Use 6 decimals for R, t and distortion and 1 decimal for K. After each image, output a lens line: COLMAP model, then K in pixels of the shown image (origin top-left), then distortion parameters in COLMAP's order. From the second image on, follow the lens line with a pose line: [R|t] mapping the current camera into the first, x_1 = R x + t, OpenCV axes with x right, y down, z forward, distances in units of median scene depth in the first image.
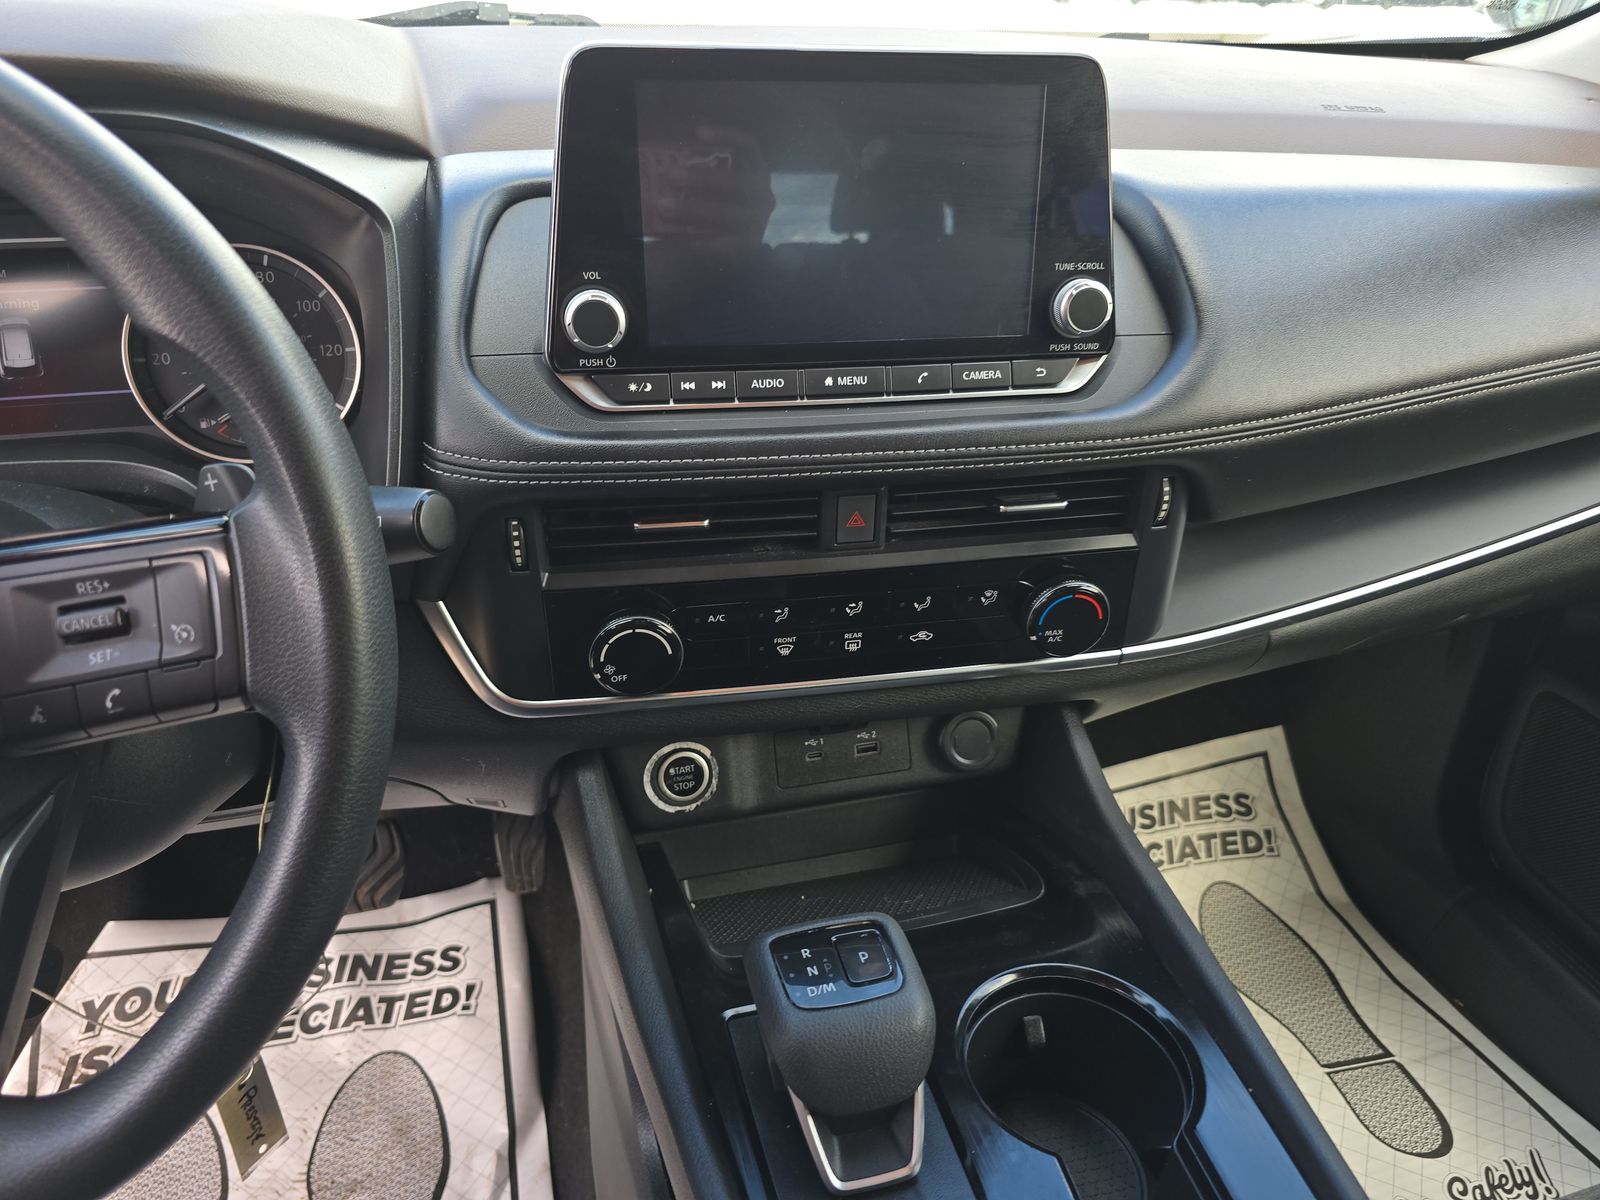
lens RADIAL K [[1065.4, 0, 800.0], [0, 1065.4, 600.0], [0, 0, 1]] dist [0.039663, -0.058659]
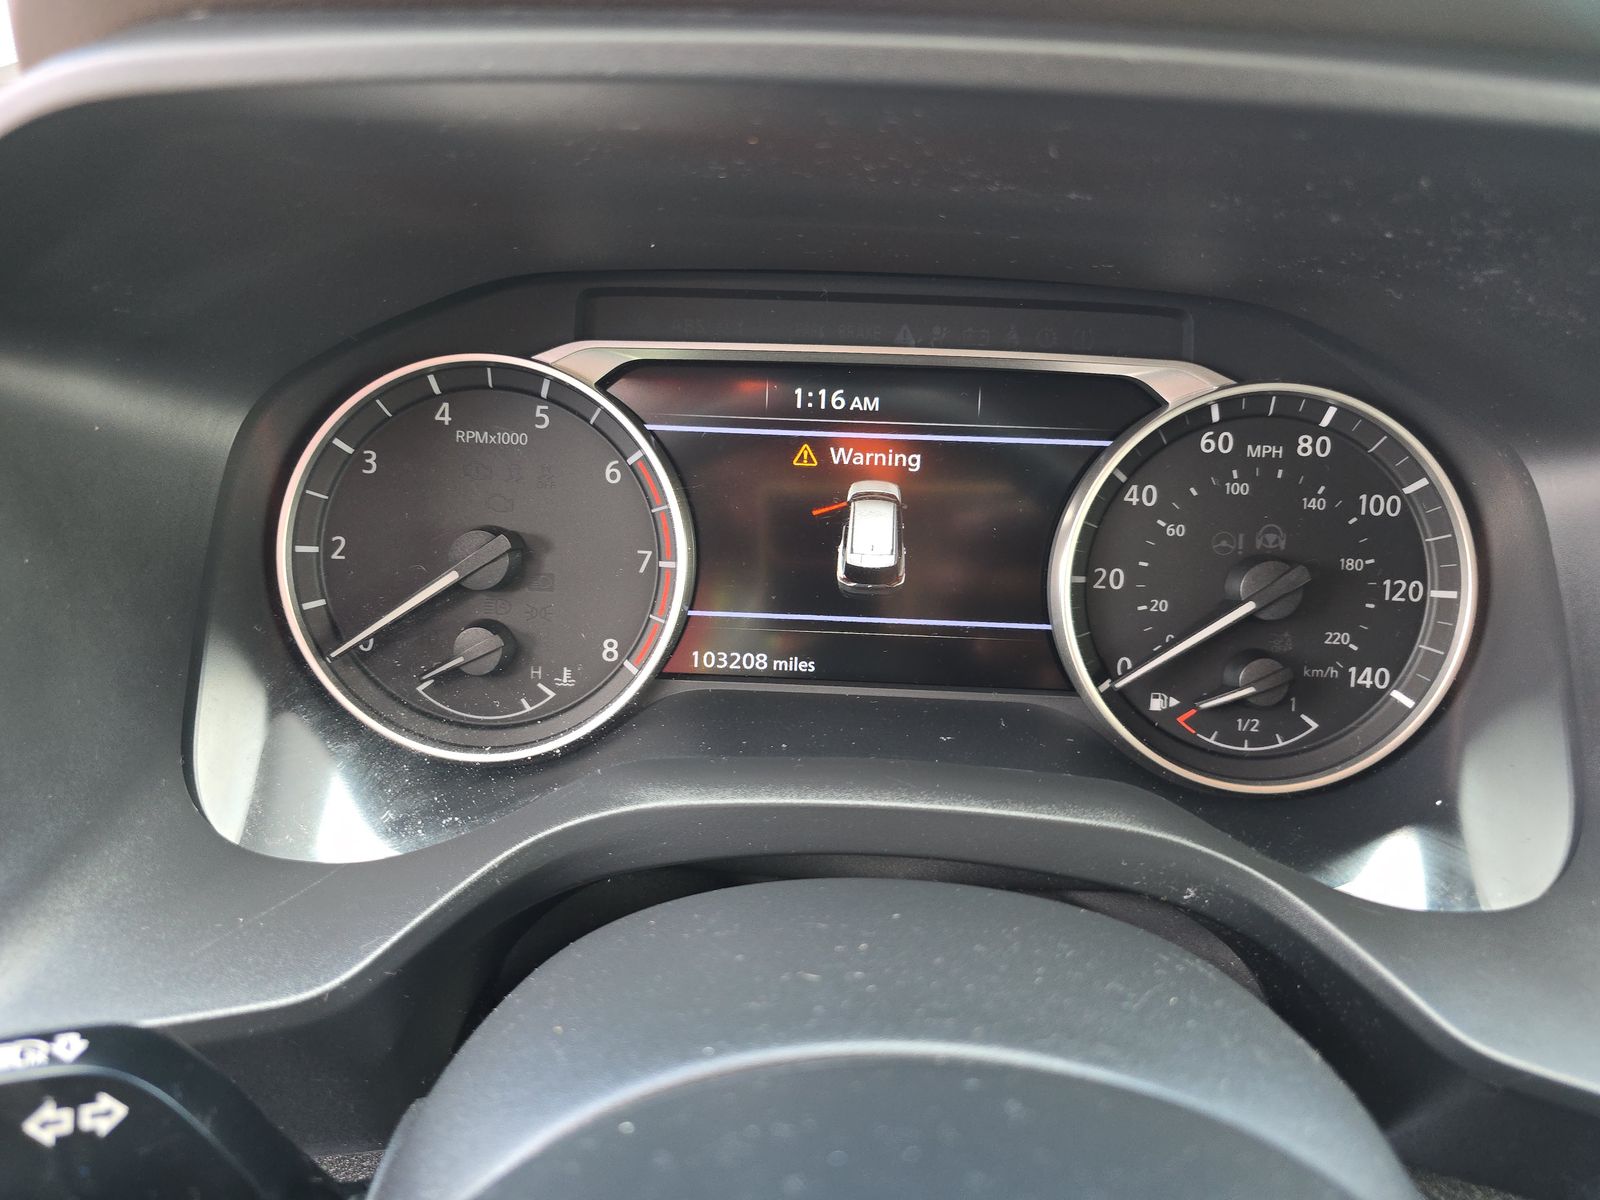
lens RADIAL K [[1076.3, 0, 800.0], [0, 1076.3, 600.0], [0, 0, 1]] dist [0.004726, -0.051810]
pose [[0.959236, 0.132323, -0.249715, -0.593025], [-0.148801, 0.987691, -0.048217, -0.160473], [0.240261, 0.083410, 0.967118, 0.425584]]
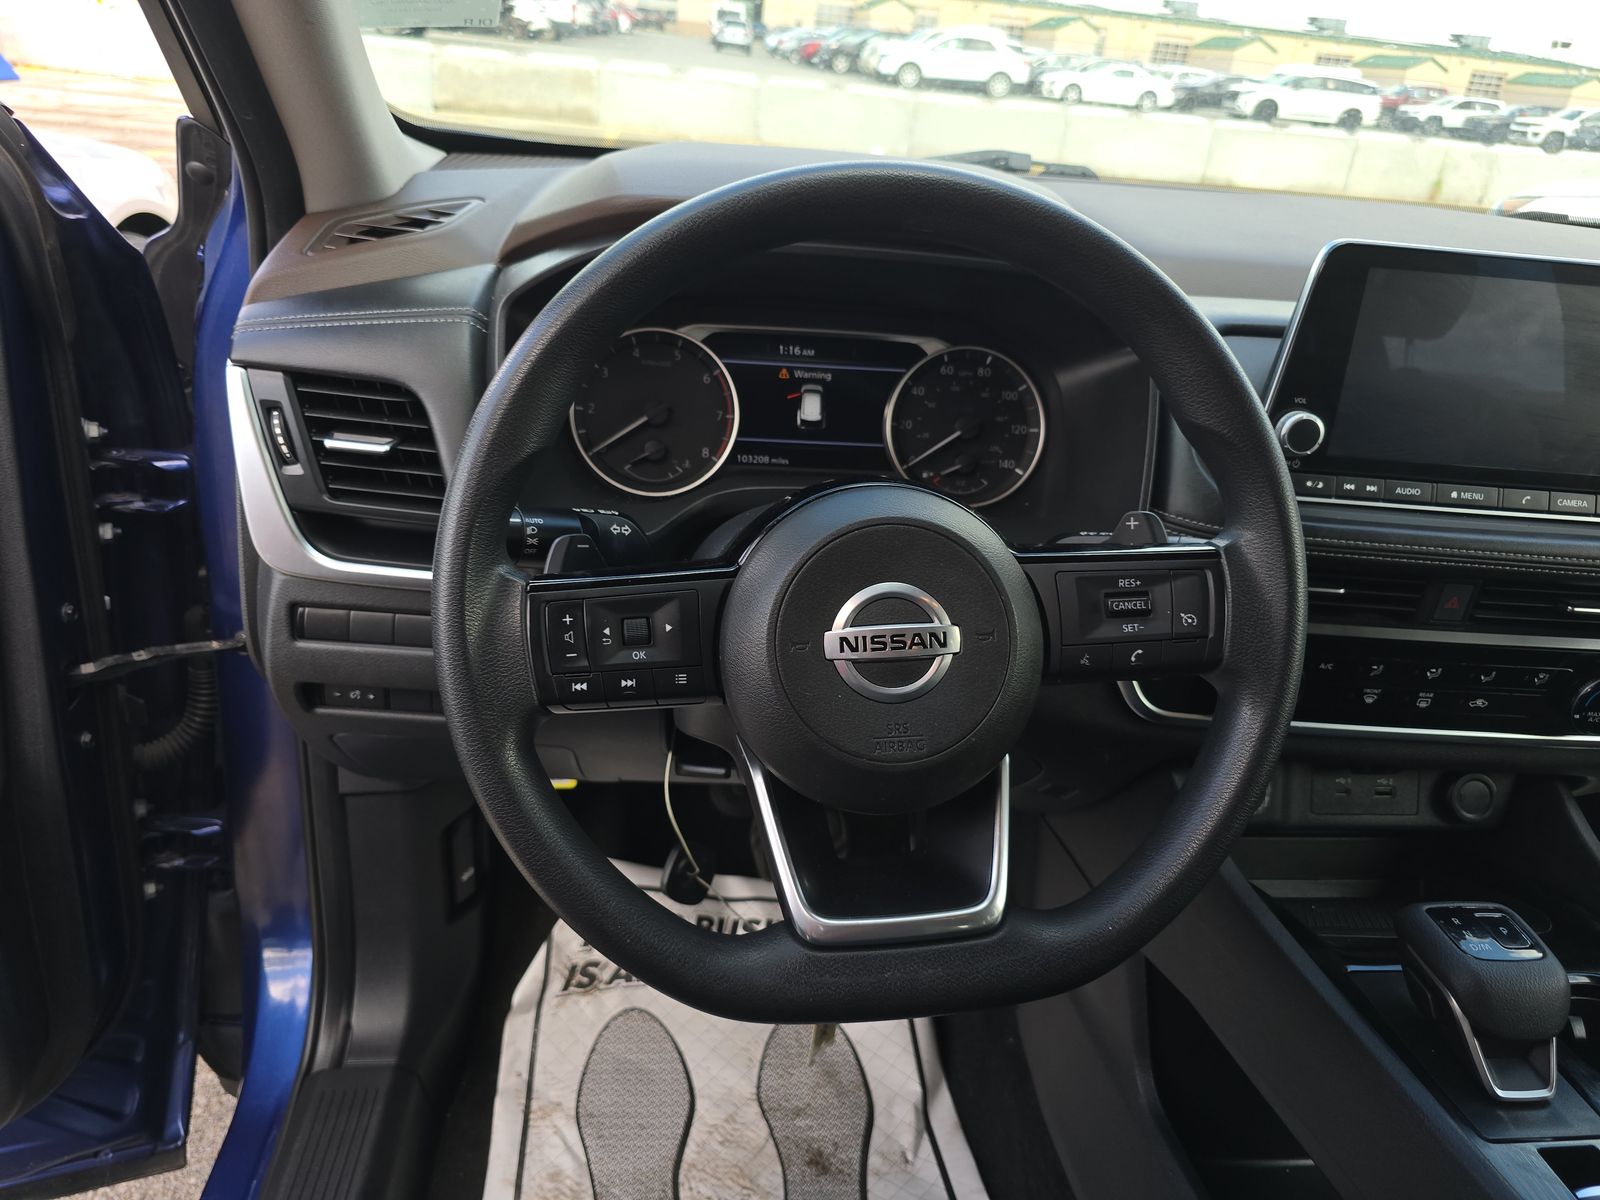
lens RADIAL K [[1065.4, 0, 800.0], [0, 1065.4, 600.0], [0, 0, 1]] dist [0.039663, -0.058659]
pose [[0.985249, 0.122328, -0.119665, -0.525242], [-0.130442, 0.989485, -0.062484, 0.095752], [0.110763, 0.077172, 0.990846, -0.330927]]
